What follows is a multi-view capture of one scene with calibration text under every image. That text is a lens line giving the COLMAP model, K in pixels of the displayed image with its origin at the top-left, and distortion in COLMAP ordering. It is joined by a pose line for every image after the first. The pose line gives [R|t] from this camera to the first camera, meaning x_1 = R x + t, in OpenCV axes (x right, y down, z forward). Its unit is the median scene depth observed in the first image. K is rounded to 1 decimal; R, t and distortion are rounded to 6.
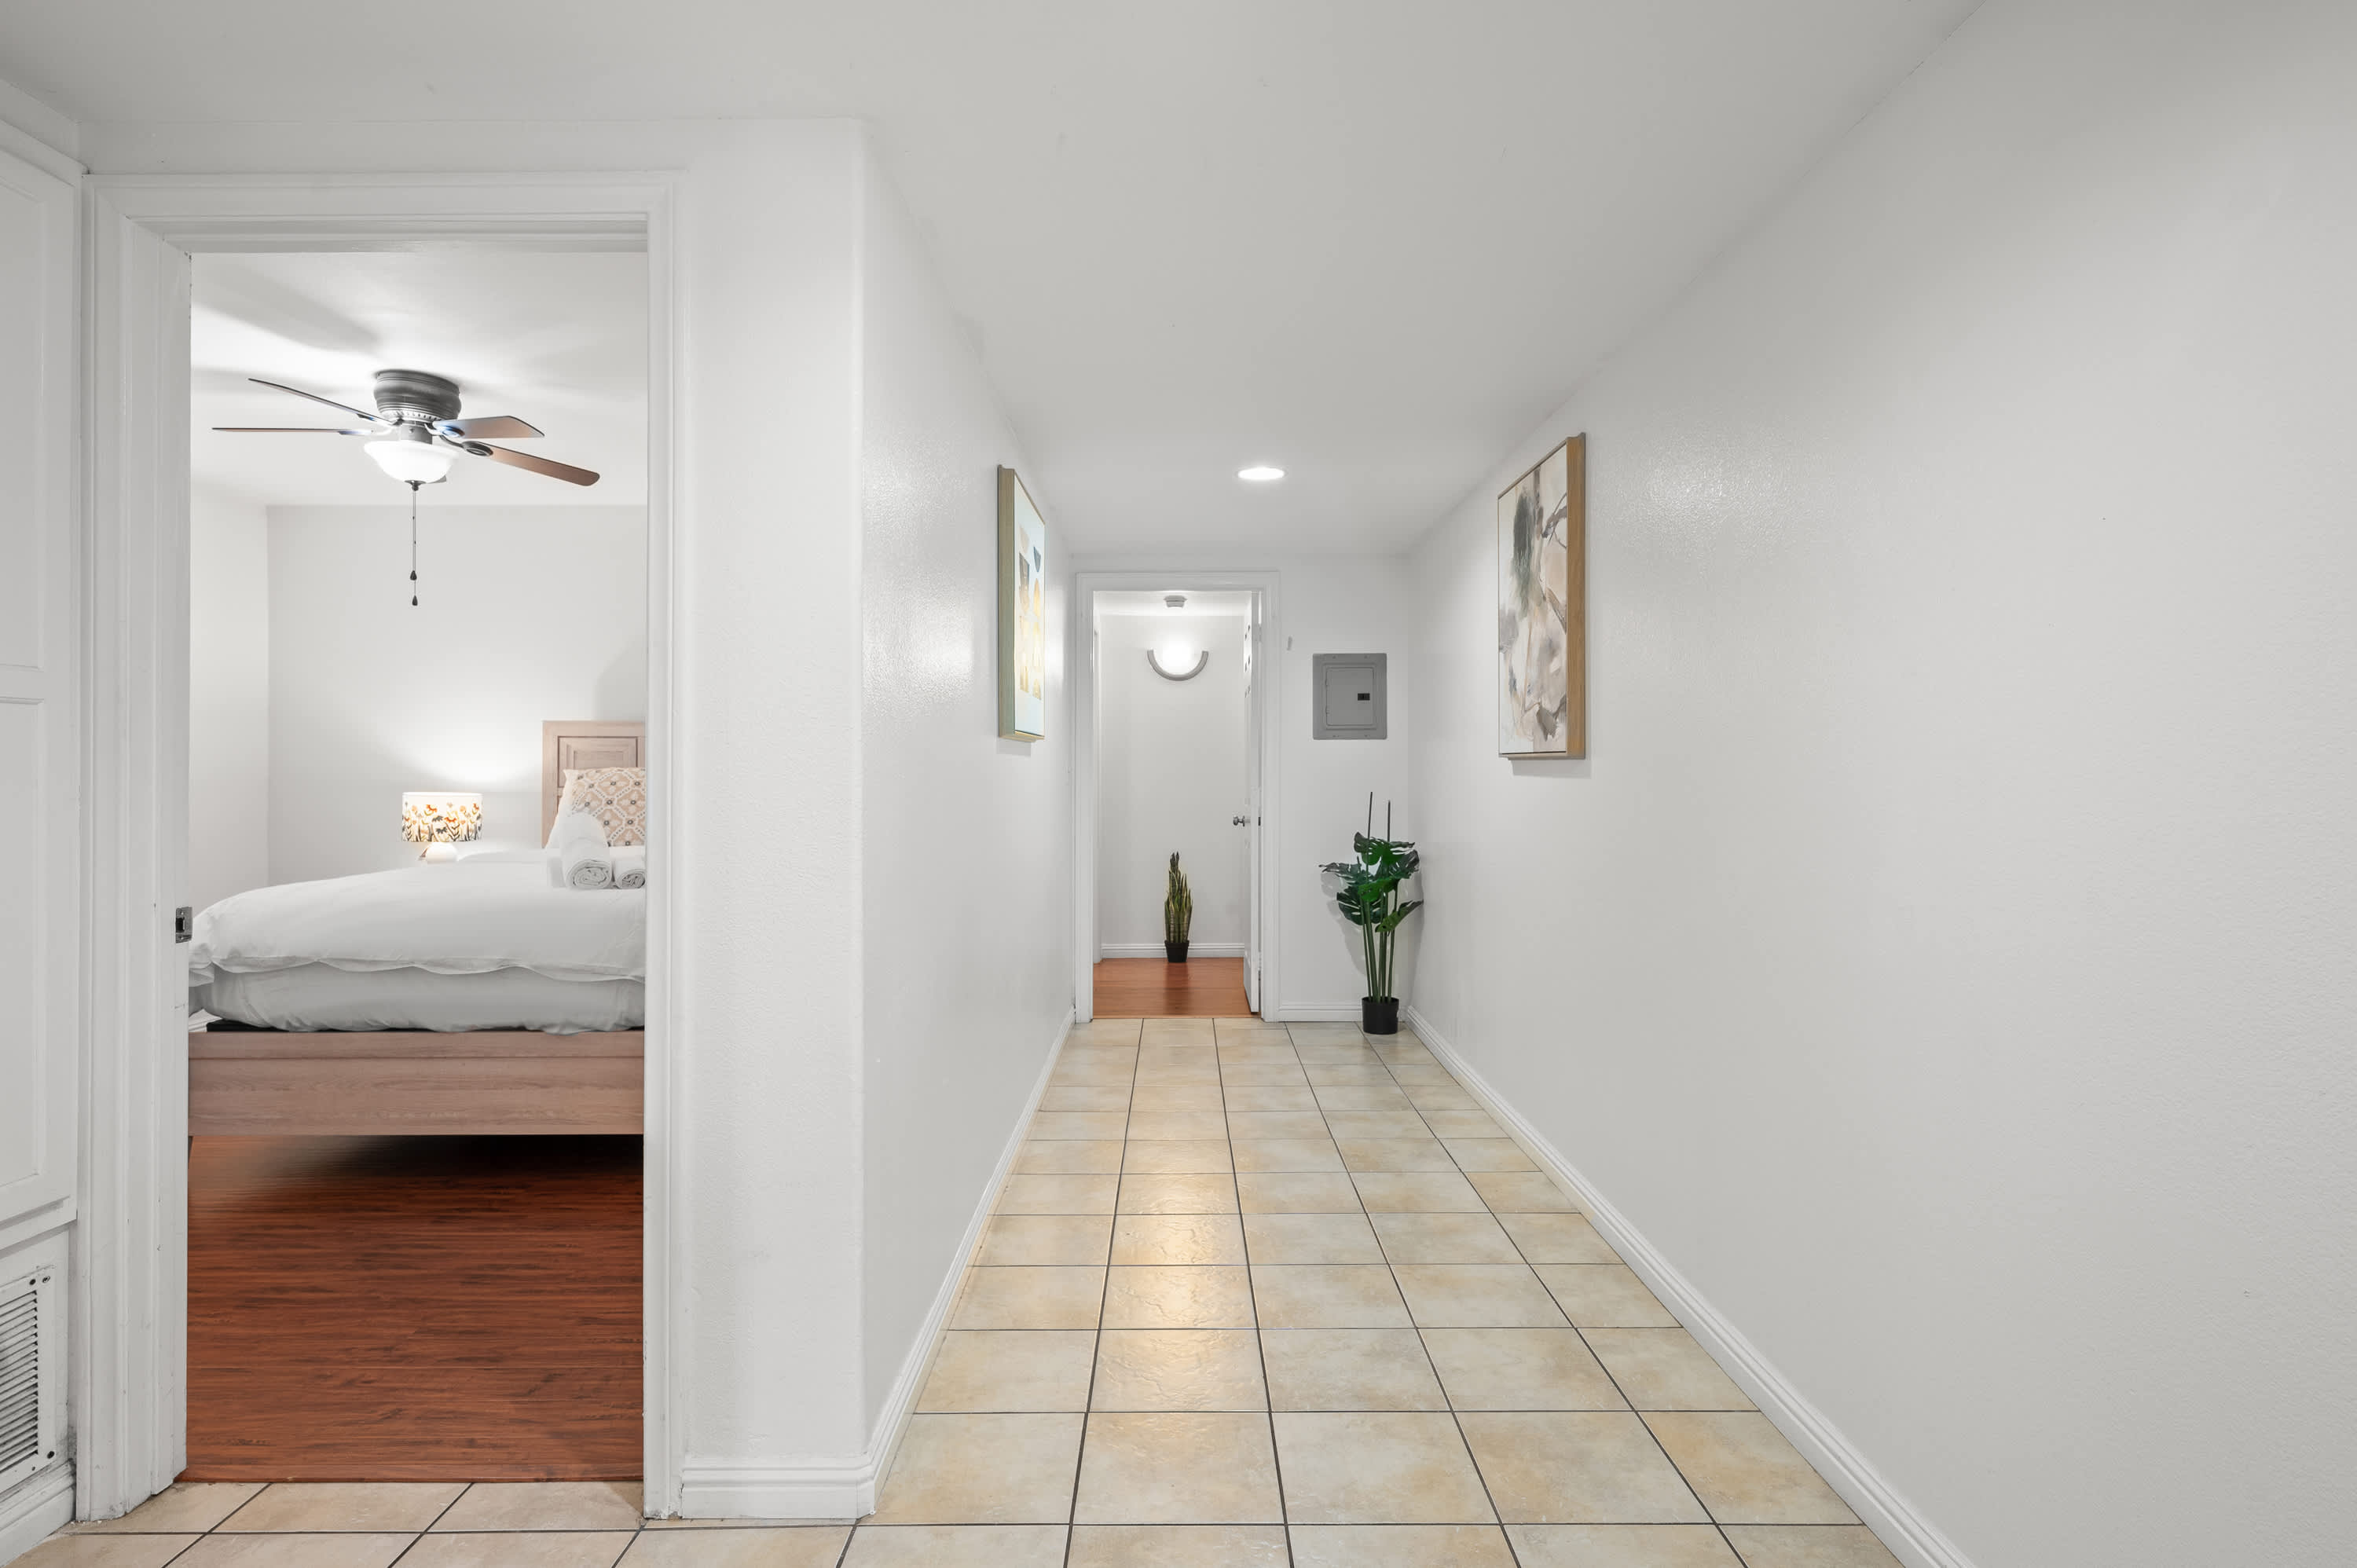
lens RADIAL K [[1217.5, 0, 1166.8], [0, 1217.5, 773.4], [0, 0, 1]] dist [-0.002765, -0.000424]
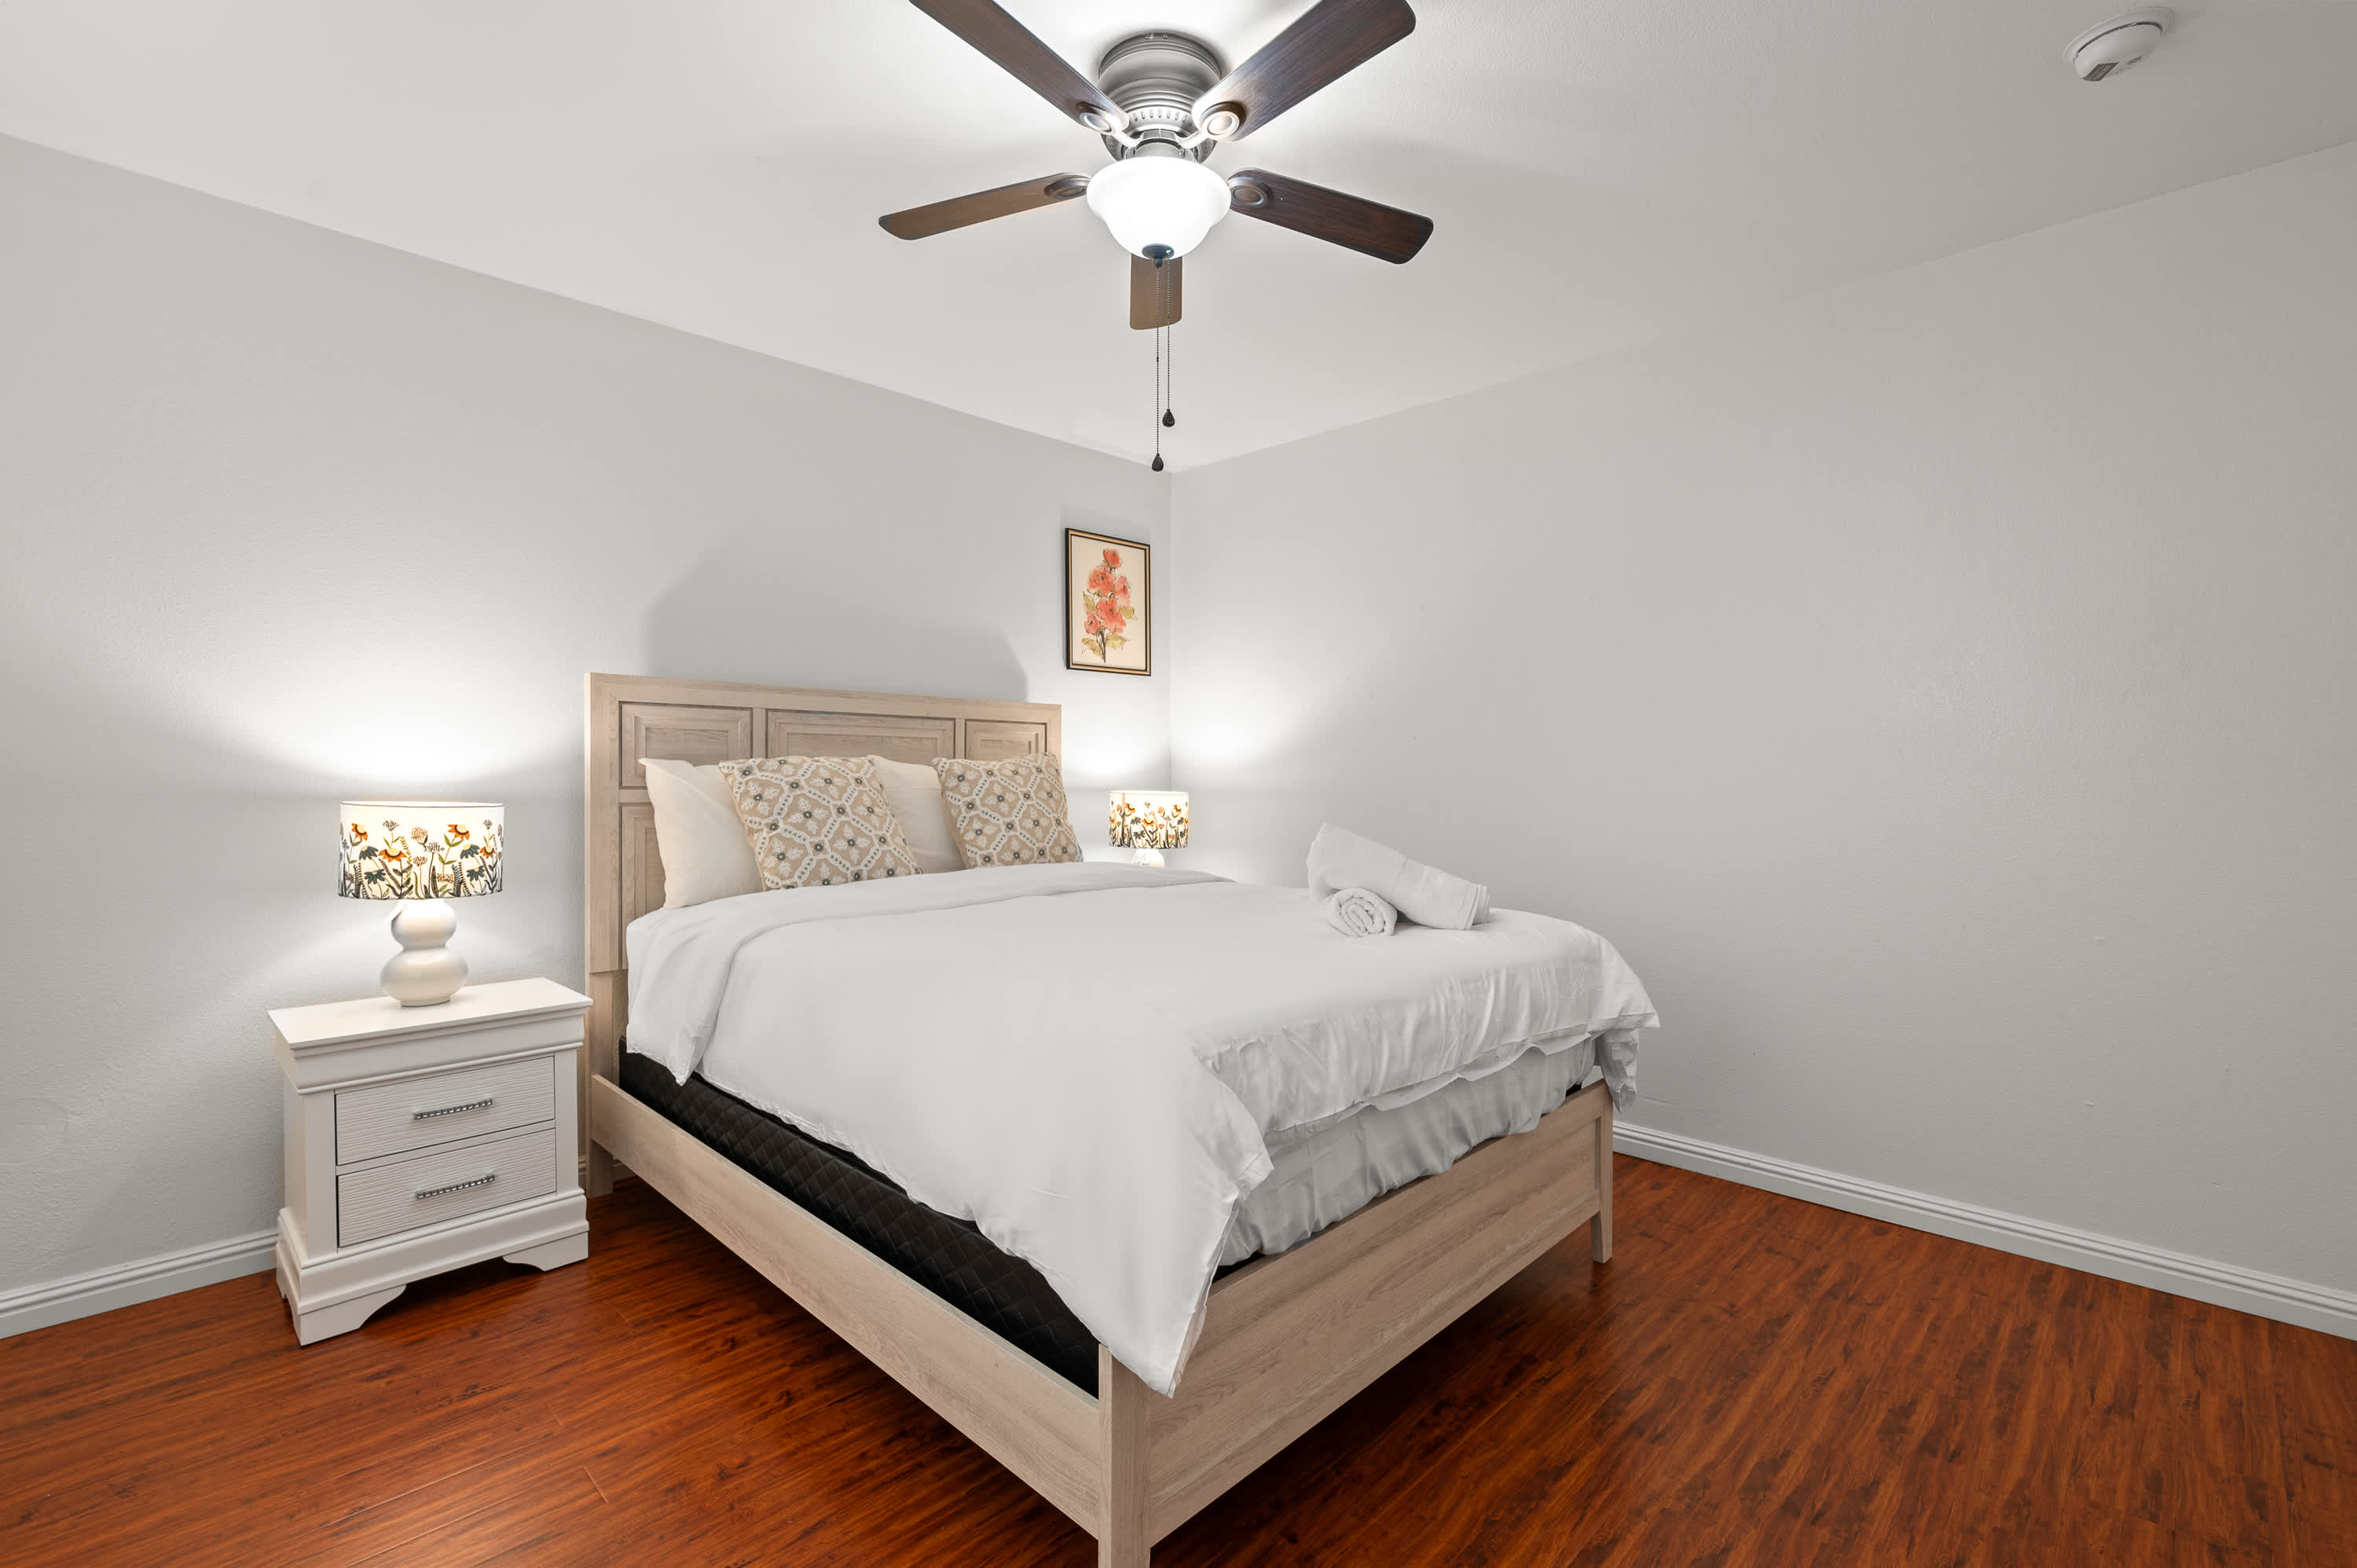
lens RADIAL K [[1066.4, 0, 1178.5], [0, 1066.4, 784.0], [0, 0, 1]] dist [0.013887, -0.000203]
pose [[0.684543, -0.007070, 0.728939, -1.114091], [-0.004660, 0.999890, 0.014074, 0.001118], [-0.728958, -0.013031, 0.684434, 0.729033]]
